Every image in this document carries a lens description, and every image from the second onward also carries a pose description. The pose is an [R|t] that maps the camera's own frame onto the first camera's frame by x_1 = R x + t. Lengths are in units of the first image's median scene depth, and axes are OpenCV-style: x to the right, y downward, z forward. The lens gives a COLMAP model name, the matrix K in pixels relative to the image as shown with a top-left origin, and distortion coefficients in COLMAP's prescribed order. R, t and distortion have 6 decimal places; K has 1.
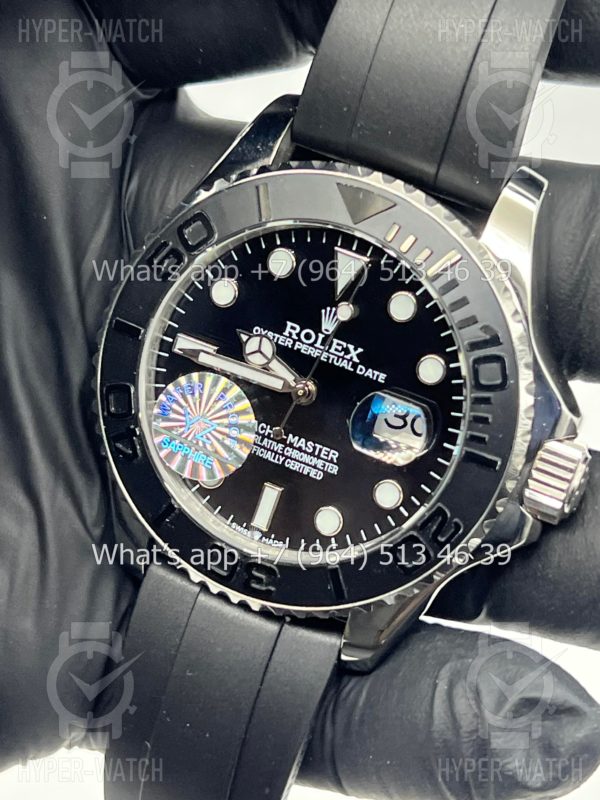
lens RADIAL K [[2092.7, 0, 264.2], [0, 2092.7, 400.7], [0, 0, 1]] dist [0.374073, 0.000000]
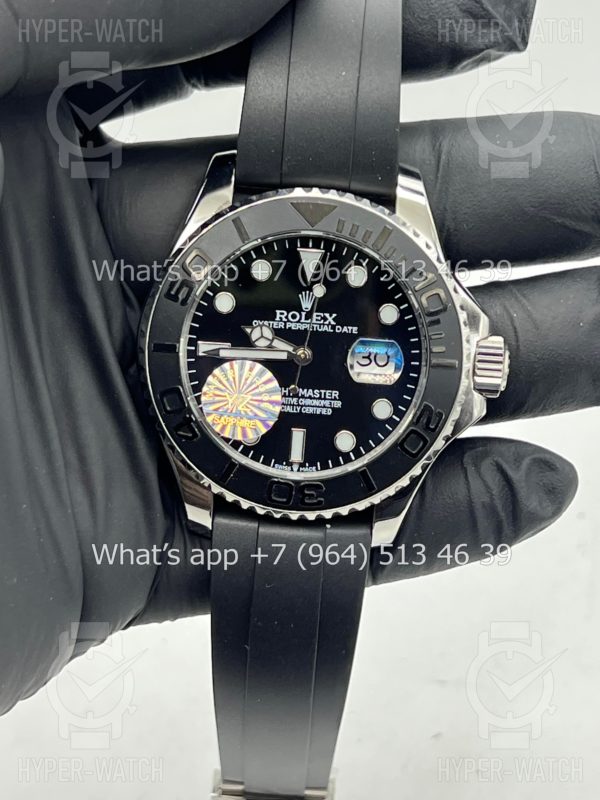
lens RADIAL K [[2092.7, 0, 301.0], [0, 2092.7, 399.7], [0, 0, 1]] dist [0.374073, 0.000000]
pose [[0.925123, -0.269121, 0.267810, -0.358138], [0.282767, 0.959101, -0.012994, 0.040939], [-0.253359, 0.087749, 0.963384, -0.324241]]
